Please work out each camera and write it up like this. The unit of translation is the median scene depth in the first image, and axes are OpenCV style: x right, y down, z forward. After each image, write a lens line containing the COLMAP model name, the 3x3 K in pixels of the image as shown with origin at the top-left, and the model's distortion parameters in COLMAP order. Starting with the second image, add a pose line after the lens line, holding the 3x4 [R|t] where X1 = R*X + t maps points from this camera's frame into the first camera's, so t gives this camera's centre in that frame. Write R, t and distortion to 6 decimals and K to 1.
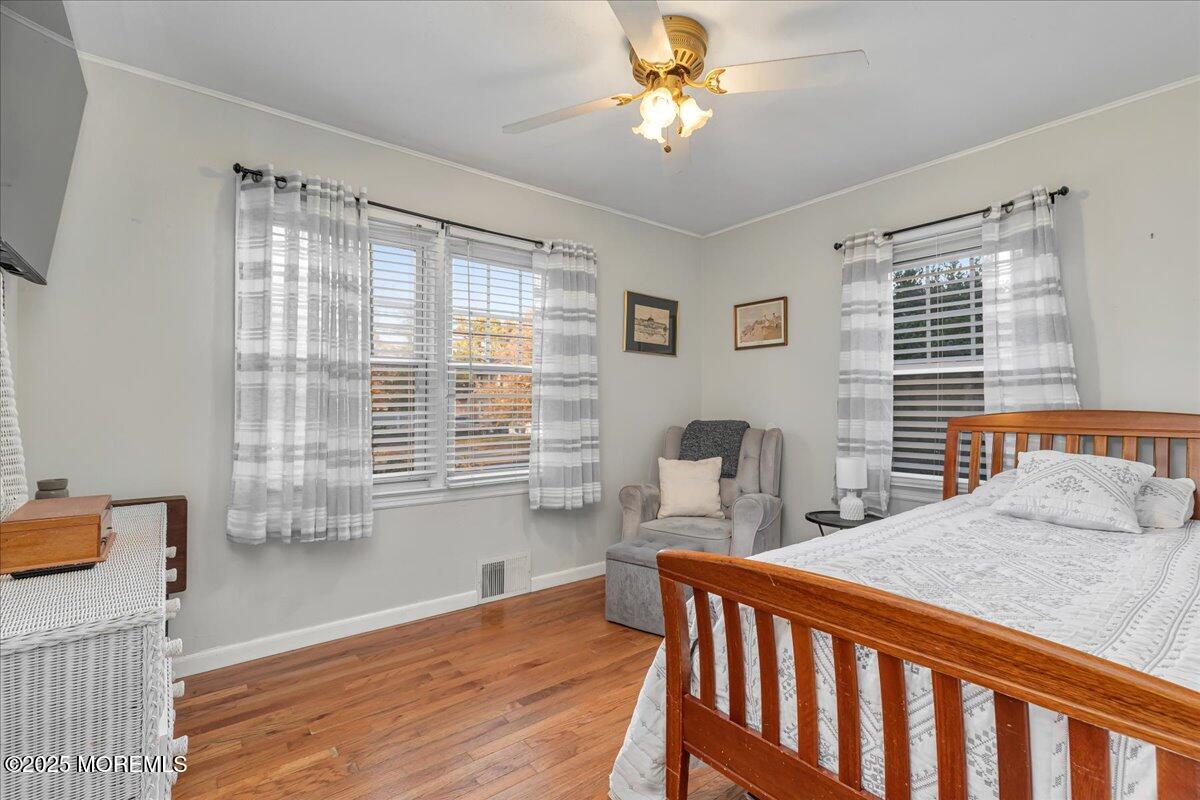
lens RADIAL K [[542.4, 0, 599.5], [0, 542.4, 396.6], [0, 0, 1]] dist [-0.000371, -0.001276]
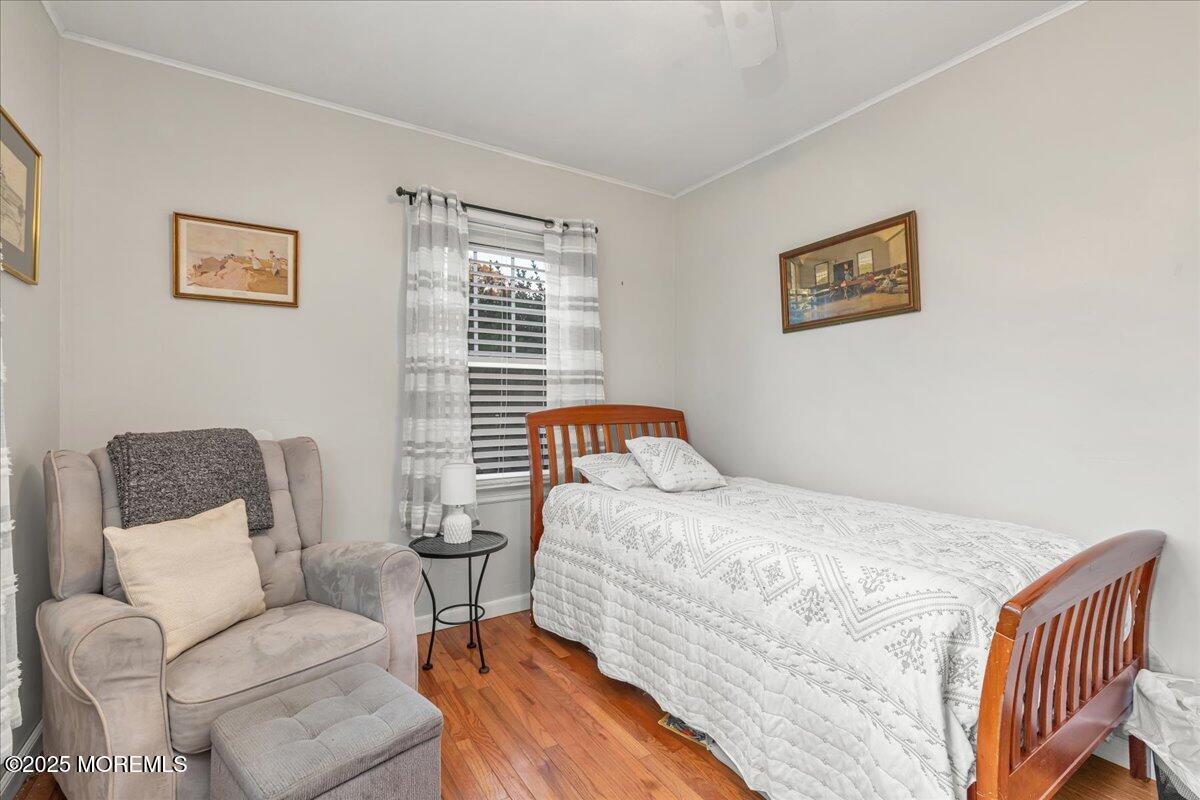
lens RADIAL K [[542.4, 0, 600.5], [0, 542.4, 398.3], [0, 0, 1]] dist [-0.000371, -0.001276]
pose [[0.082373, -0.009042, 0.996561, -0.355572], [-0.025393, 0.999615, 0.011169, -0.003730], [-0.996278, -0.026226, 0.082111, 0.774257]]
